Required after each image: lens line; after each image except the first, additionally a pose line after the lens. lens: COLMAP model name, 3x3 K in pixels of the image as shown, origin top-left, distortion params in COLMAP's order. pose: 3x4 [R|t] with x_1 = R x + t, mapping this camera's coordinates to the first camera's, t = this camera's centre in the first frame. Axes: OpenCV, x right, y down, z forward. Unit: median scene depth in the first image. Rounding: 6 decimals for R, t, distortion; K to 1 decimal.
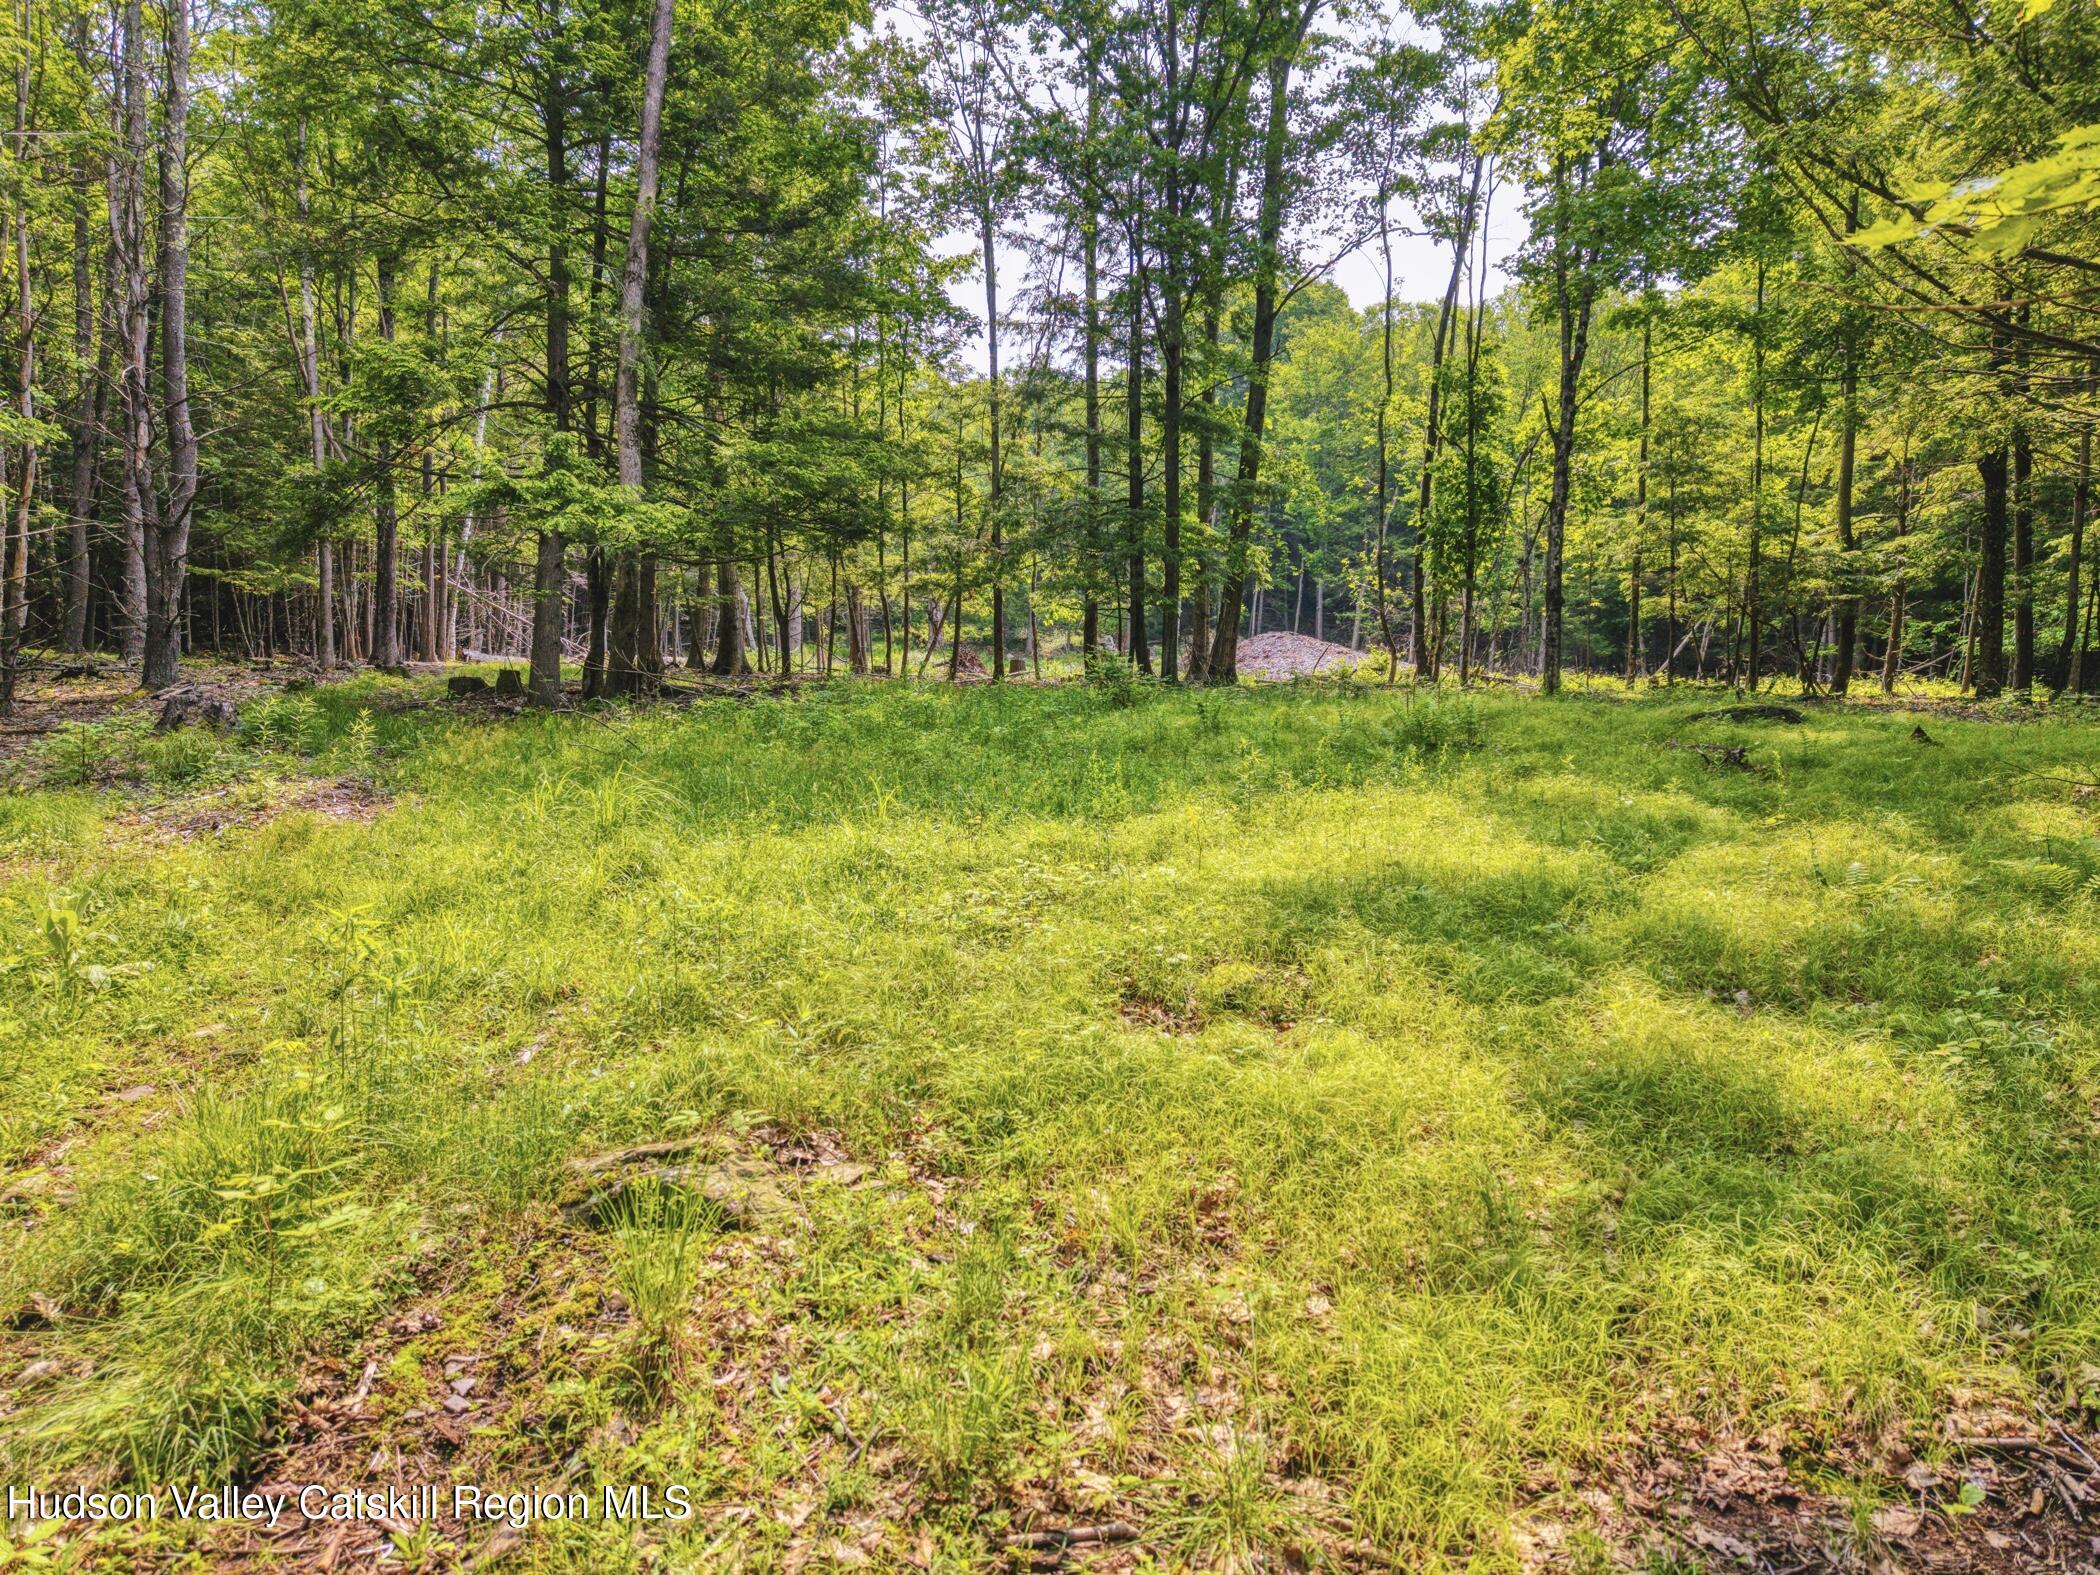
lens RADIAL K [[1416.0, 0, 1041.3], [0, 1416.0, 792.3], [0, 0, 1]] dist [0.040952, -0.053395]
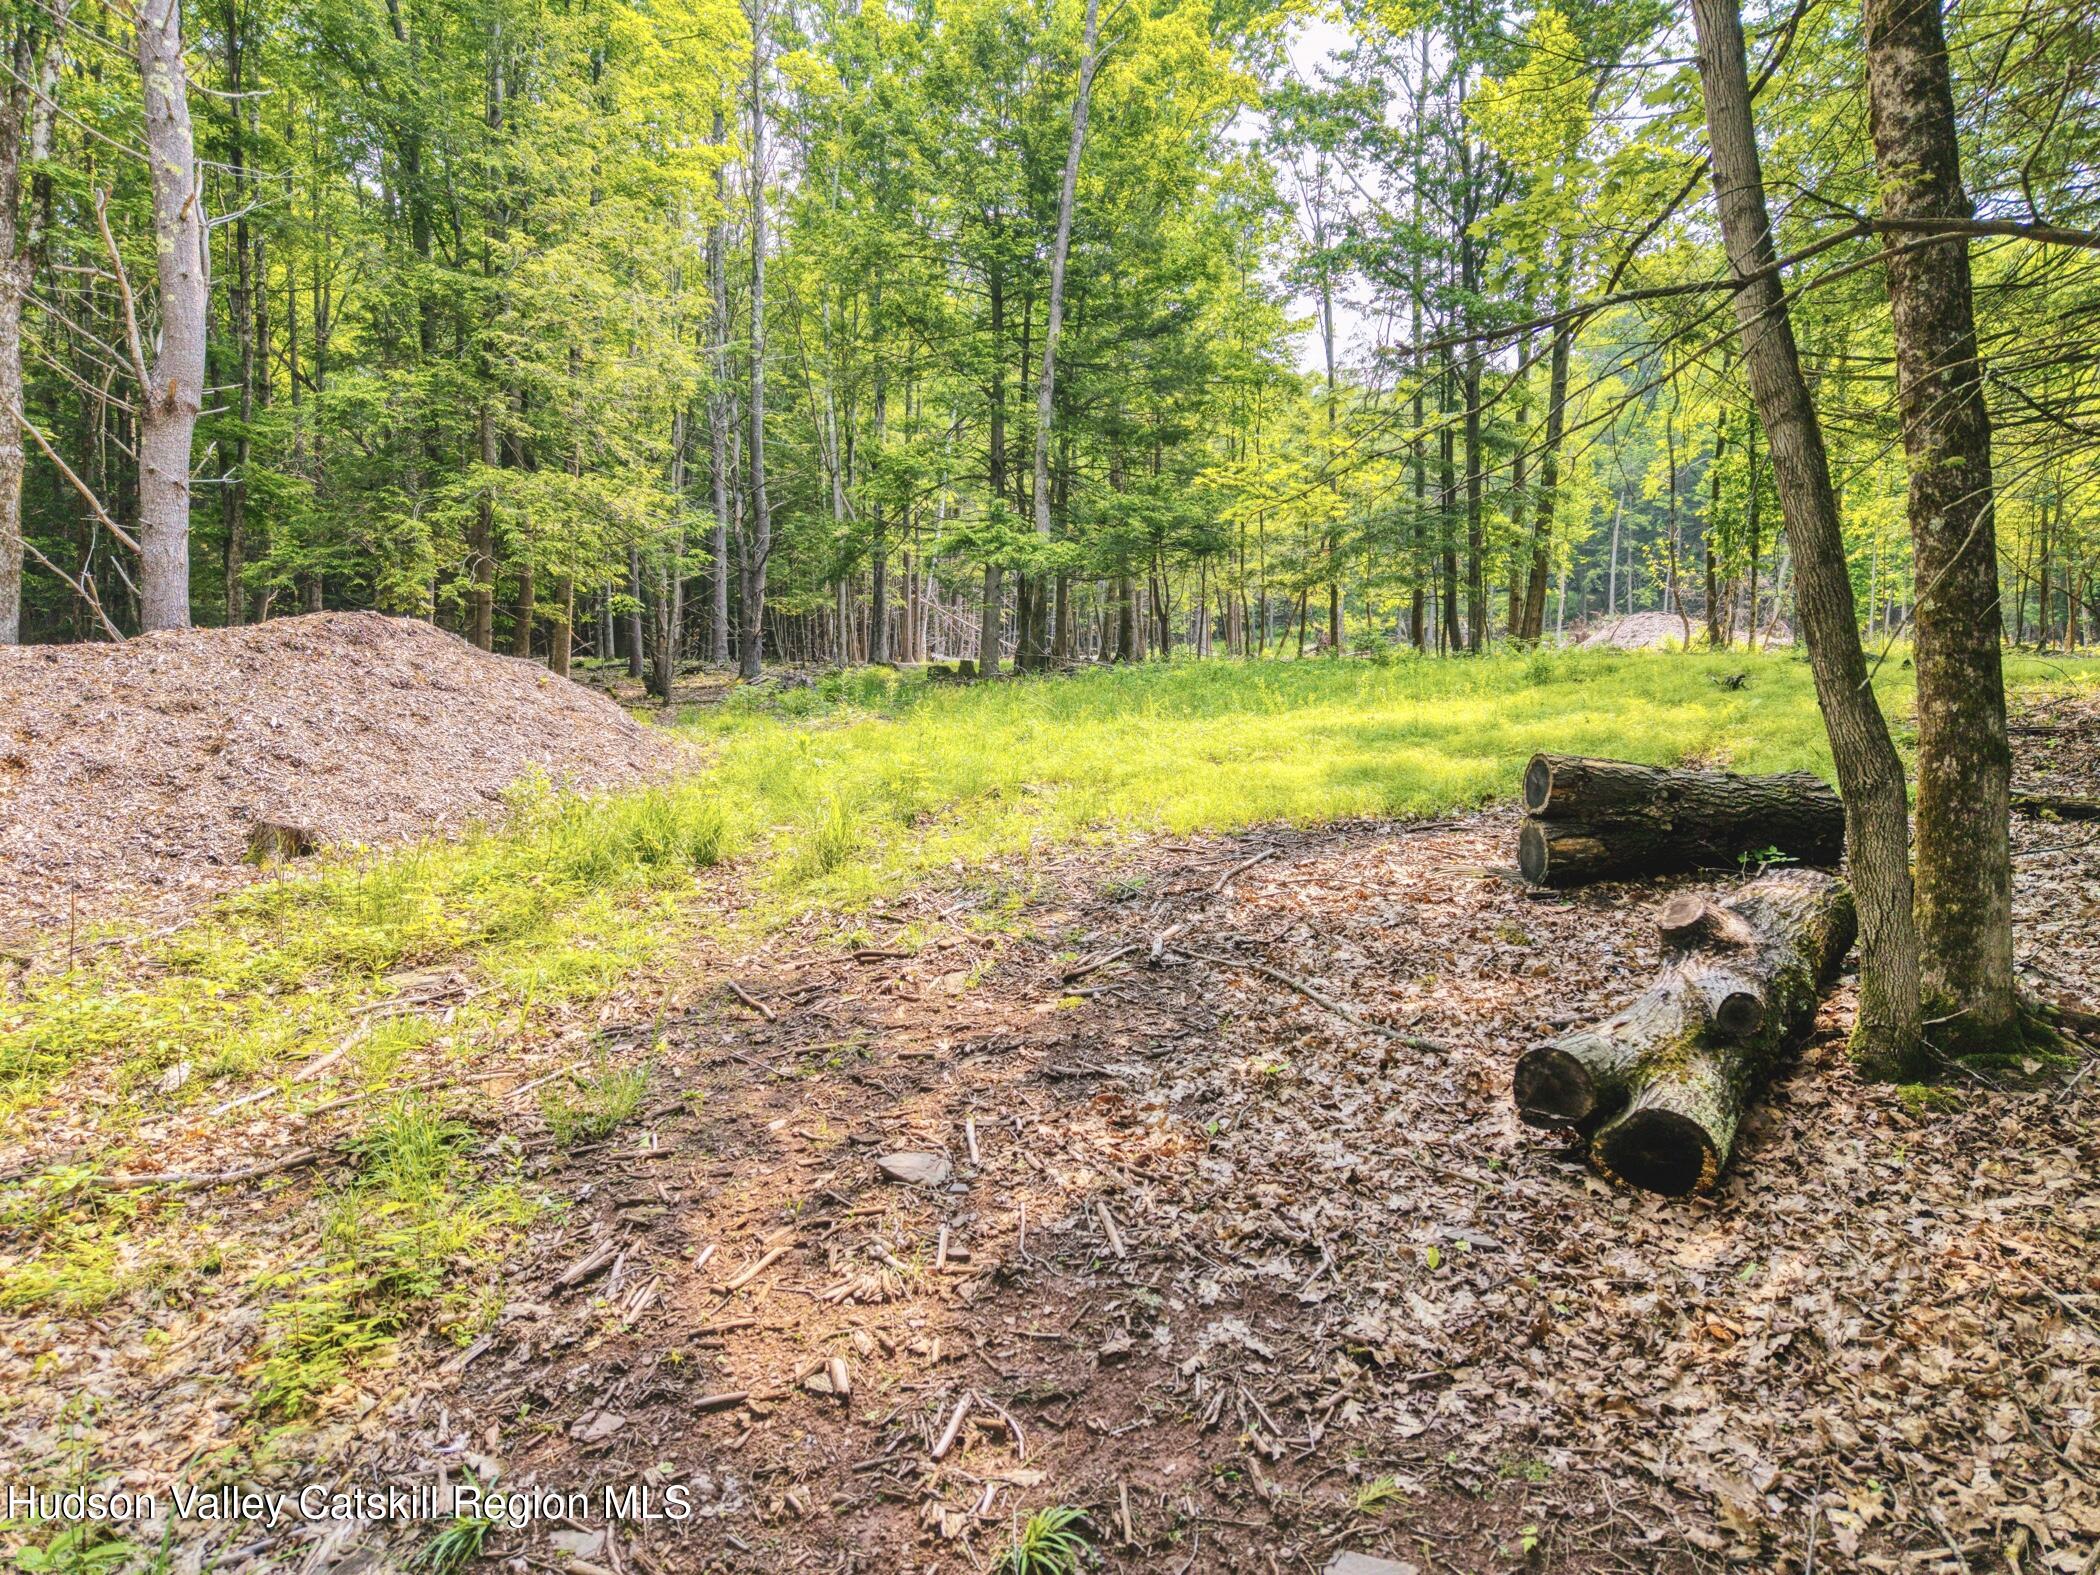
lens RADIAL K [[1416.0, 0, 1041.3], [0, 1416.0, 792.3], [0, 0, 1]] dist [0.040952, -0.053395]
pose [[0.954436, -0.002046, -0.298407, 0.109046], [0.001895, 0.999998, -0.000795, 0.042340], [0.298408, 0.000193, 0.954438, -0.299567]]
